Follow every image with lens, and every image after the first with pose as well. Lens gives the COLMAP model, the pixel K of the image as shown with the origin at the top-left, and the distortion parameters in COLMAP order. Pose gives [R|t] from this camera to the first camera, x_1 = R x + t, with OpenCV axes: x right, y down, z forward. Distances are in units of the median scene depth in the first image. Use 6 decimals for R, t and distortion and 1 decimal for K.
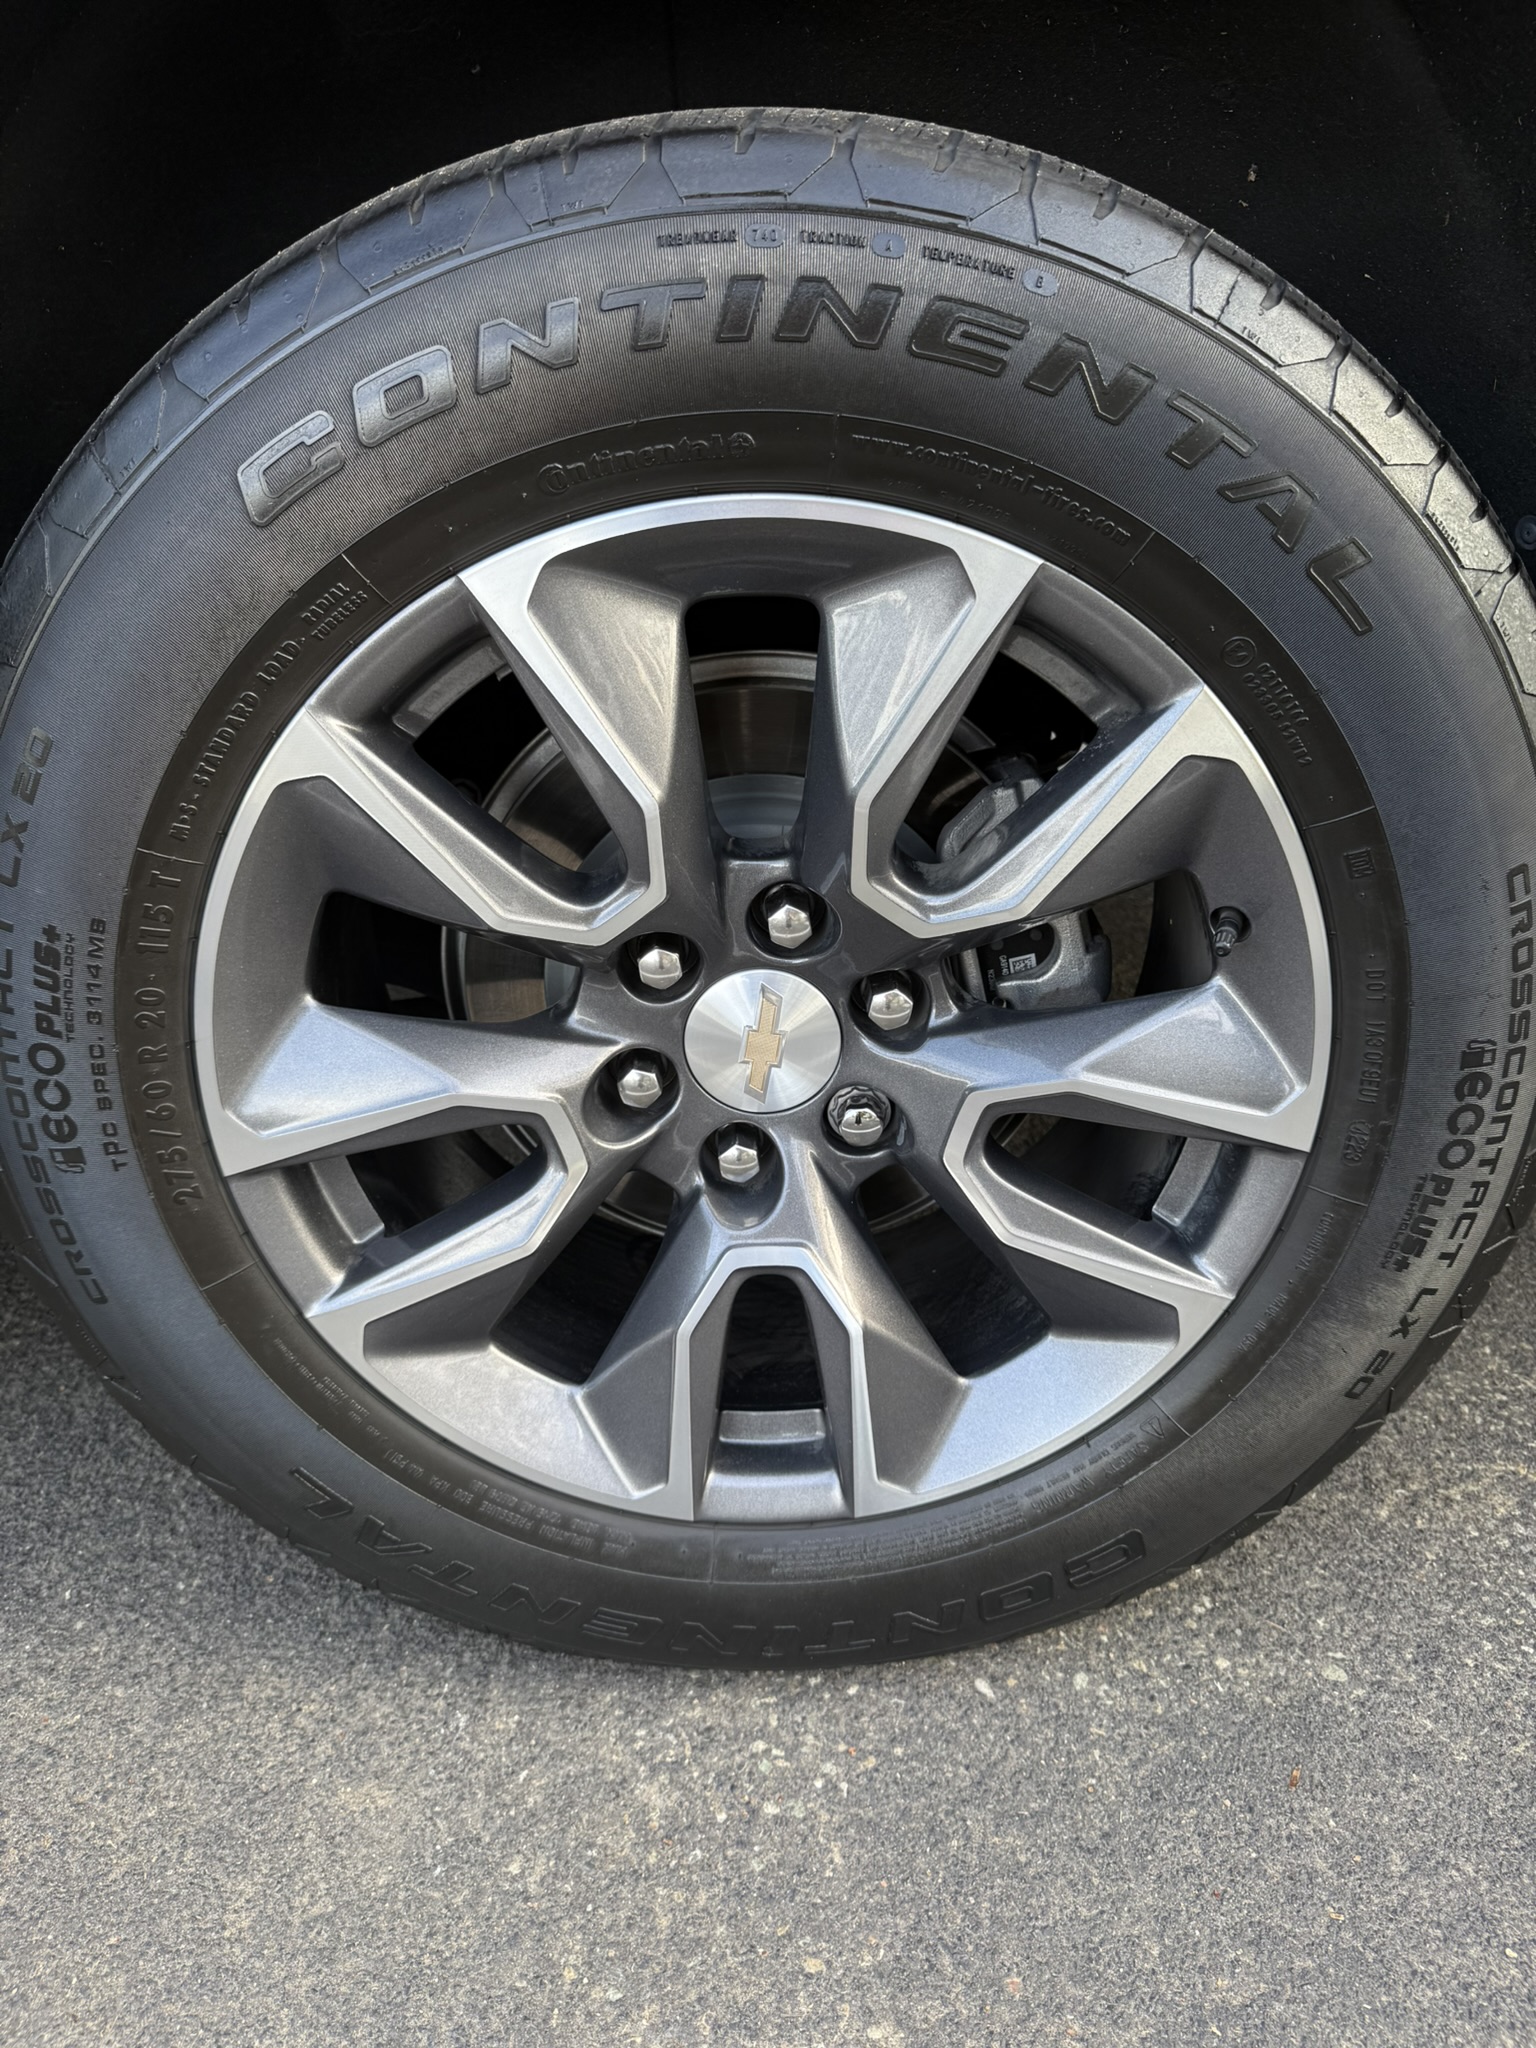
lens RADIAL K [[1425.8, 0, 768.0], [0, 1425.8, 1024.0], [0, 0, 1]] dist [0.004968, -0.003610]
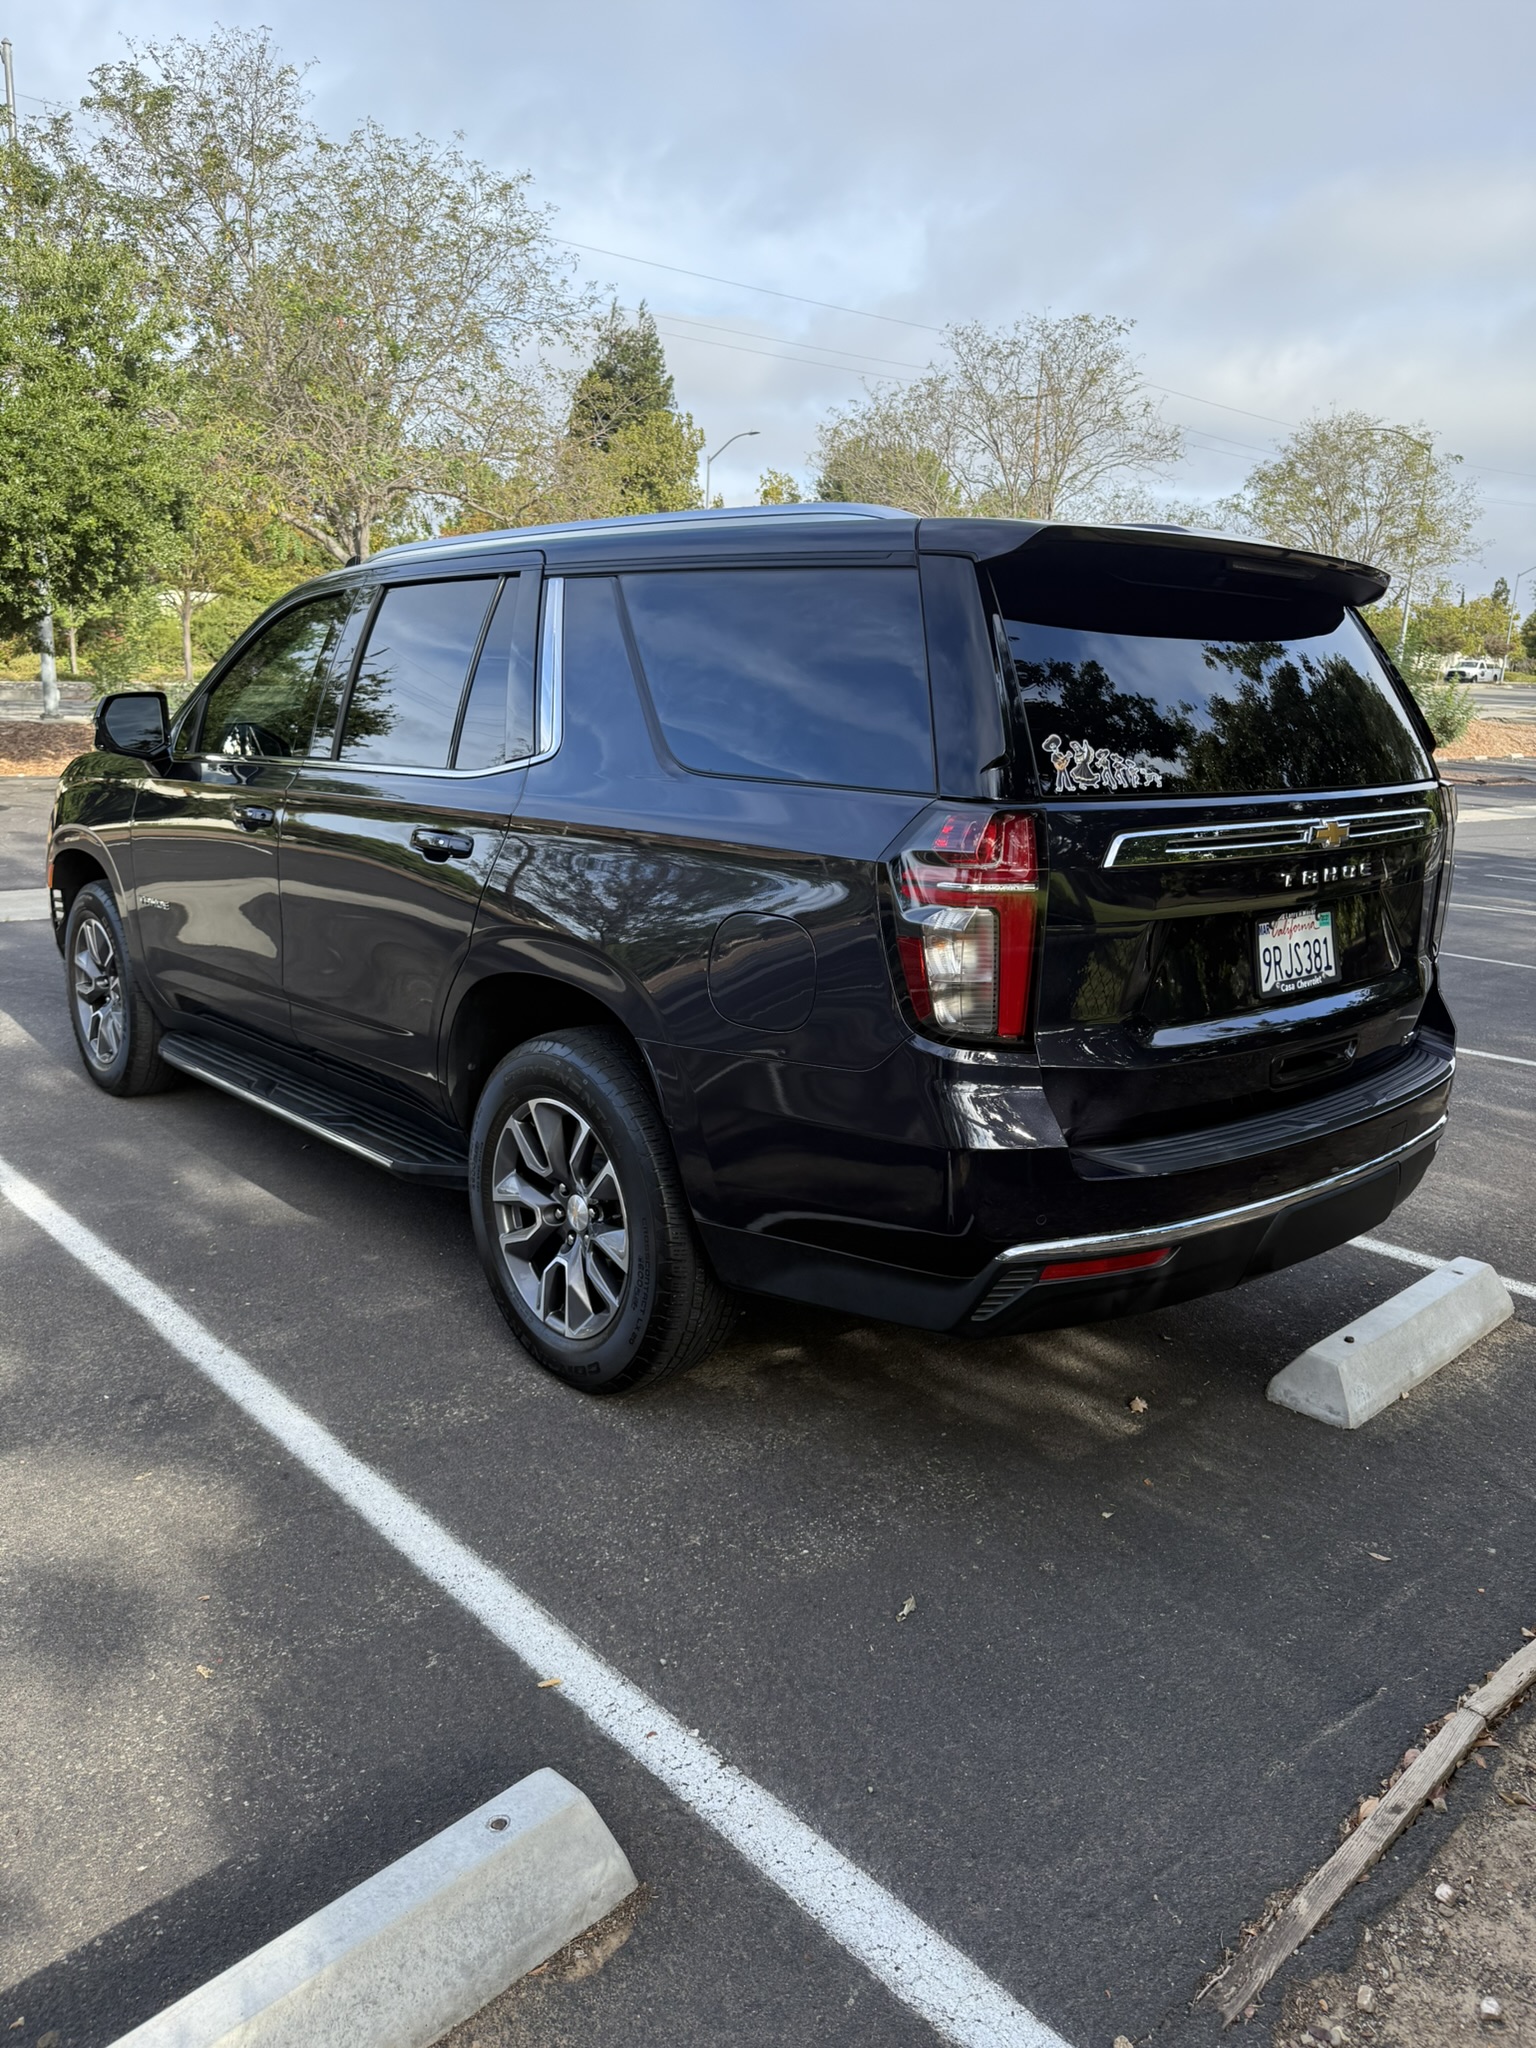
lens RADIAL K [[1425.8, 0, 768.0], [0, 1425.8, 1024.0], [0, 0, 1]] dist [0.004968, -0.003610]
pose [[0.636773, 0.215333, -0.740373, 3.462737], [-0.348620, 0.936865, -0.027356, -0.611542], [0.687739, 0.275529, 0.671639, -1.679163]]
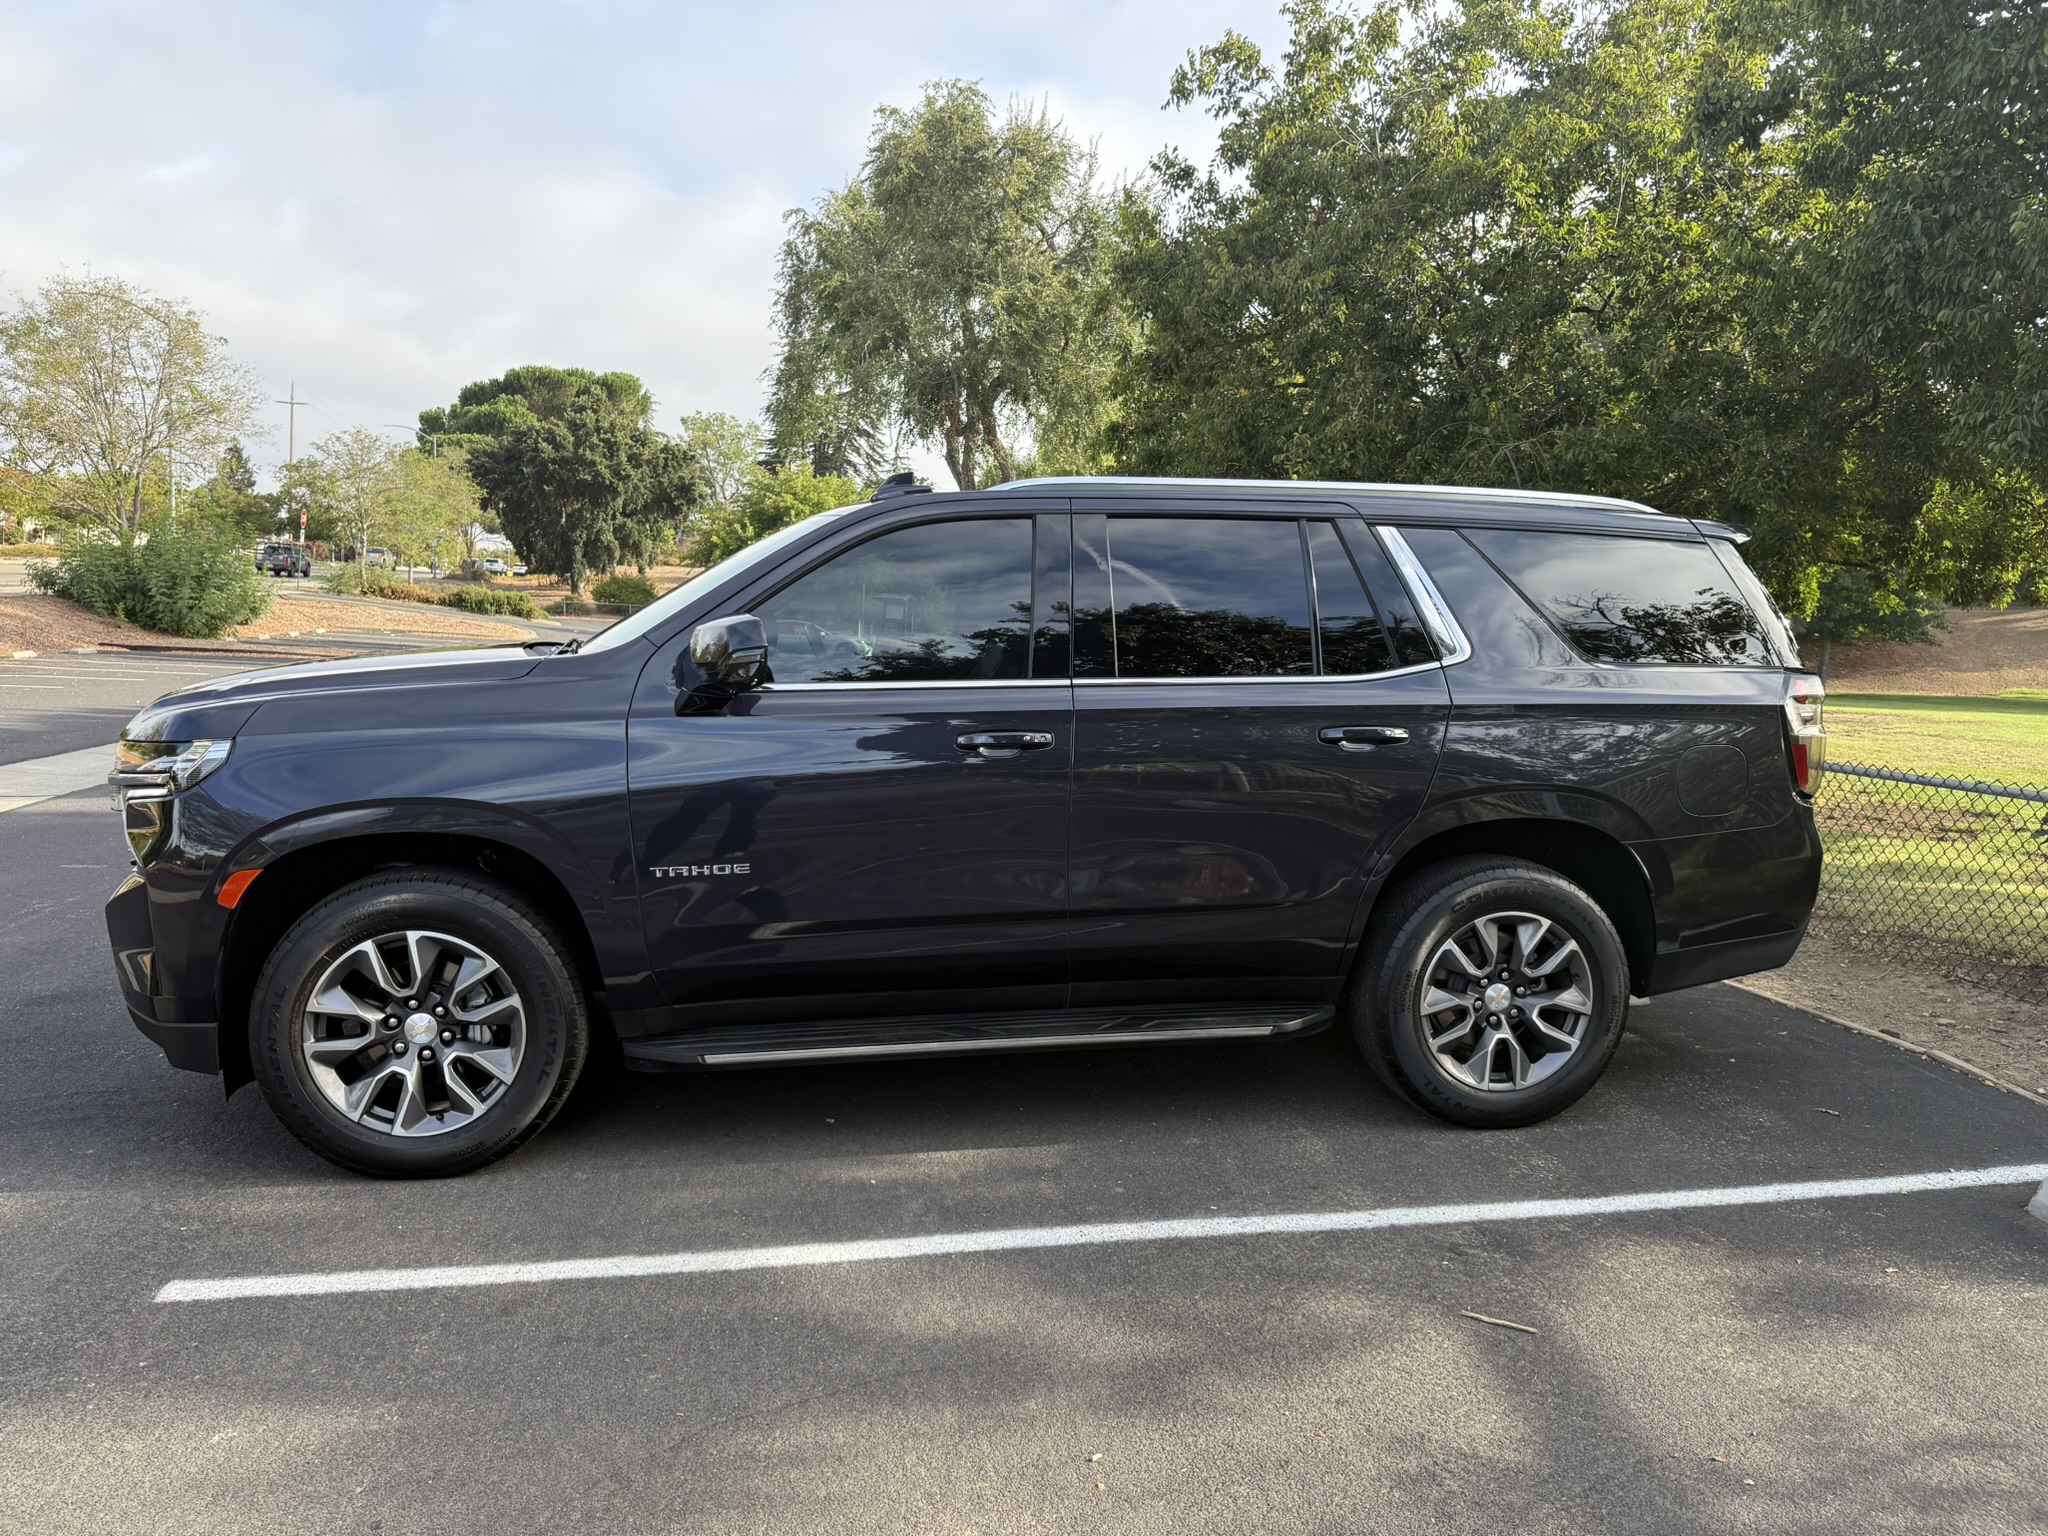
lens RADIAL K [[1425.8, 0, 1024.0], [0, 1425.8, 768.0], [0, 0, 1]] dist [0.004968, -0.003610]
pose [[0.989323, 0.037177, 0.140920, -2.788762], [0.006883, 0.953921, -0.299978, 0.859038], [-0.145579, 0.297745, 0.943480, -4.505863]]
